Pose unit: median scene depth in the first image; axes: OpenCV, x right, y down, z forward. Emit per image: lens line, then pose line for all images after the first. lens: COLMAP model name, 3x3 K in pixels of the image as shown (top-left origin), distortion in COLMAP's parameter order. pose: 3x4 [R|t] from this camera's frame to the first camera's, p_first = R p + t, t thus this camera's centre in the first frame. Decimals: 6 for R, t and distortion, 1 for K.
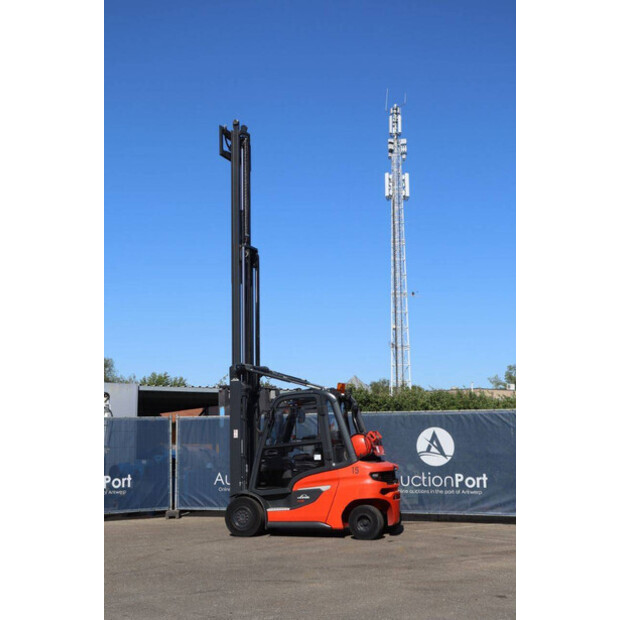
lens RADIAL K [[959.8, 0, 310.0], [0, 959.8, 310.0], [0, 0, 1]] dist [0.142165, 0.052587]
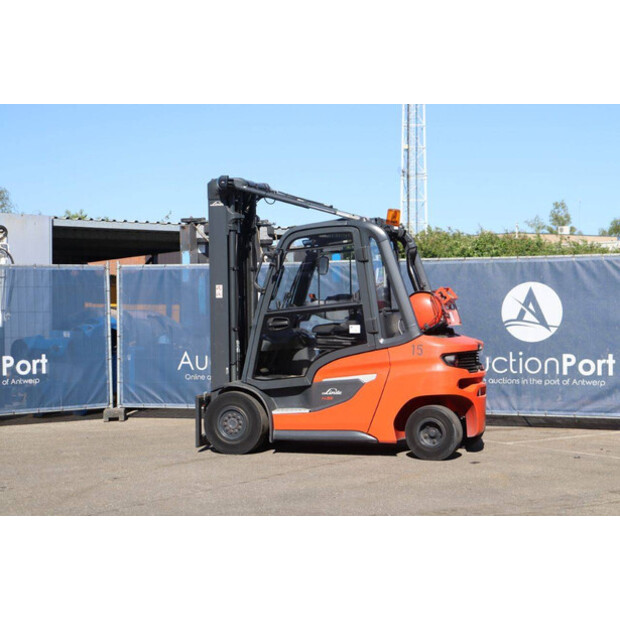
lens RADIAL K [[1281.9, 0, 310.0], [0, 1281.9, 310.0], [0, 0, 1]] dist [0.366497, 0.014493]
pose [[0.999684, 0.001581, 0.025074, -0.038837], [-0.005043, 0.990332, 0.138622, 0.025480], [-0.024613, -0.138705, 0.990028, 0.178674]]
